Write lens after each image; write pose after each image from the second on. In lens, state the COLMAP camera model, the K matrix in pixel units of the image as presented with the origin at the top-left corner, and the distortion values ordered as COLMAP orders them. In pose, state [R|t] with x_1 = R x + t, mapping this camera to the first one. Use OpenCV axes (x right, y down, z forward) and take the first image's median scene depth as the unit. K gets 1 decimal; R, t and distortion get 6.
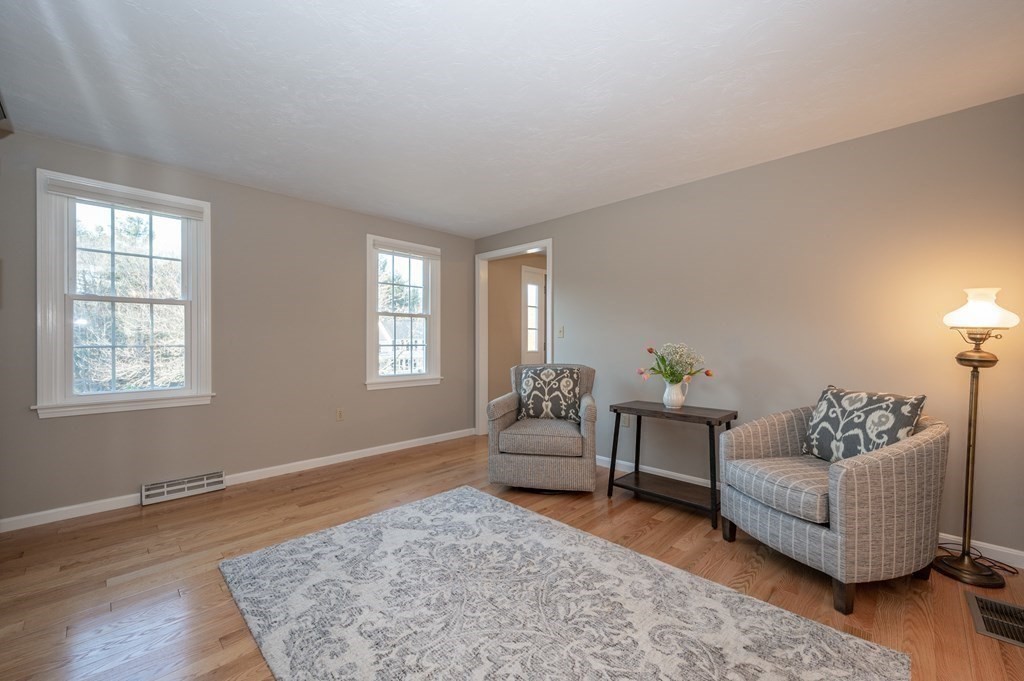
lens RADIAL K [[416.1, 0, 512.0], [0, 416.1, 340.5], [0, 0, 1]] dist [0.000198, -0.000017]
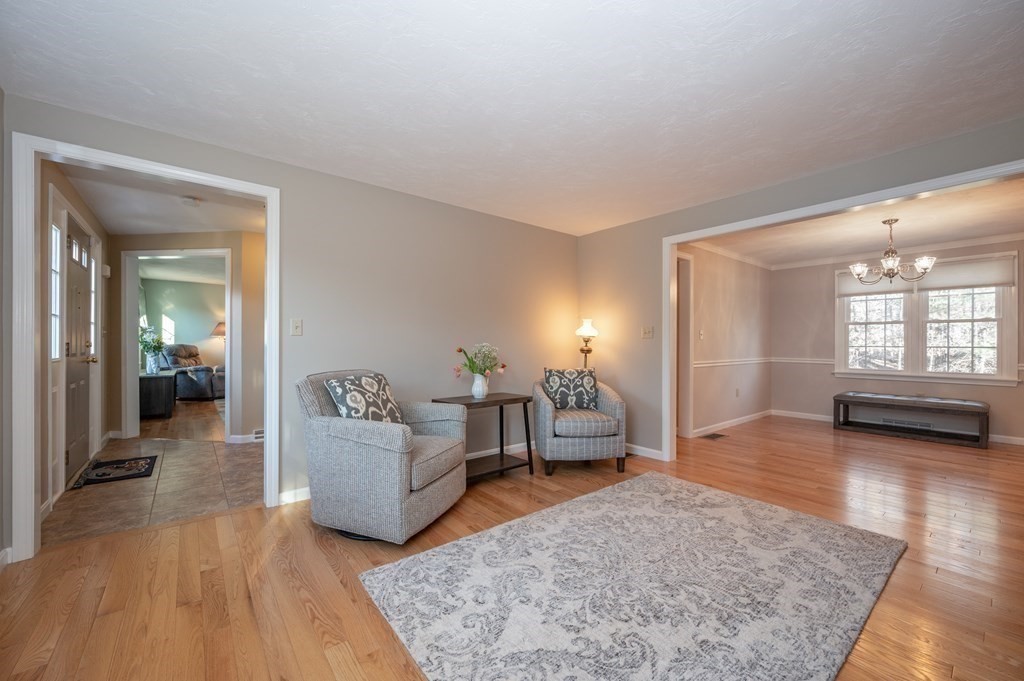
lens RADIAL K [[399.4, 0, 525.8], [0, 399.4, 340.2], [0, 0, 1]] dist [0.001580, 0.000210]
pose [[0.098489, 0.003317, 0.995133, -0.942063], [-0.007821, 0.999966, -0.002559, -0.000418], [-0.995107, -0.007531, 0.098511, 0.967279]]
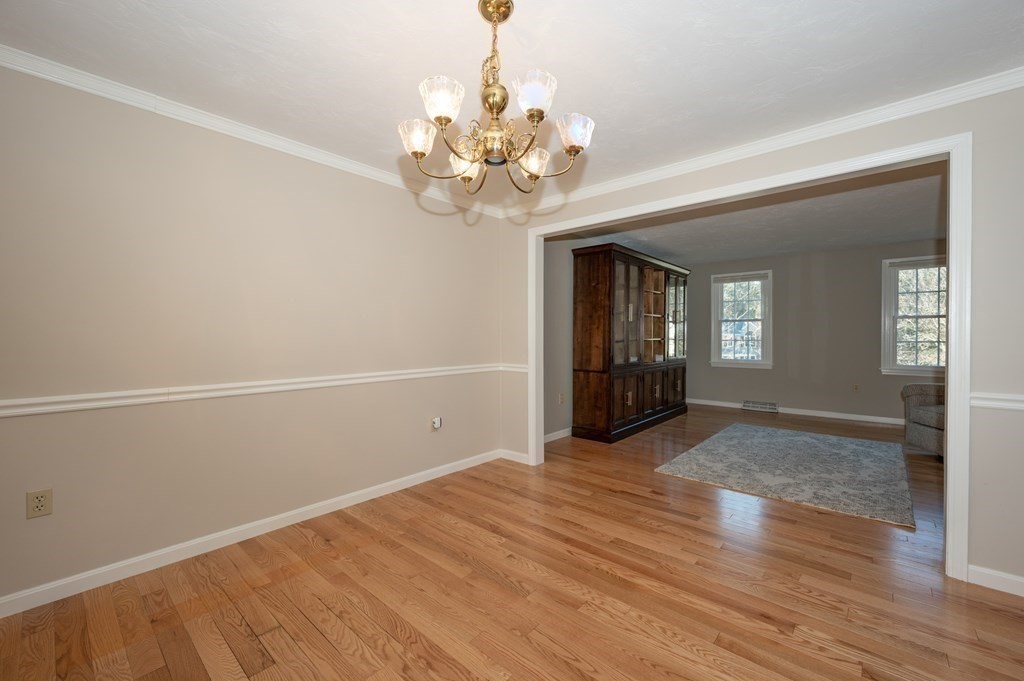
lens RADIAL K [[416.1, 0, 512.0], [0, 416.1, 340.5], [0, 0, 1]] dist [0.000198, -0.000017]
pose [[0.045578, 0.010031, -0.998910, 1.652553], [0.004652, 0.999937, 0.010253, -0.019303], [0.998950, -0.005114, 0.045528, -0.470230]]
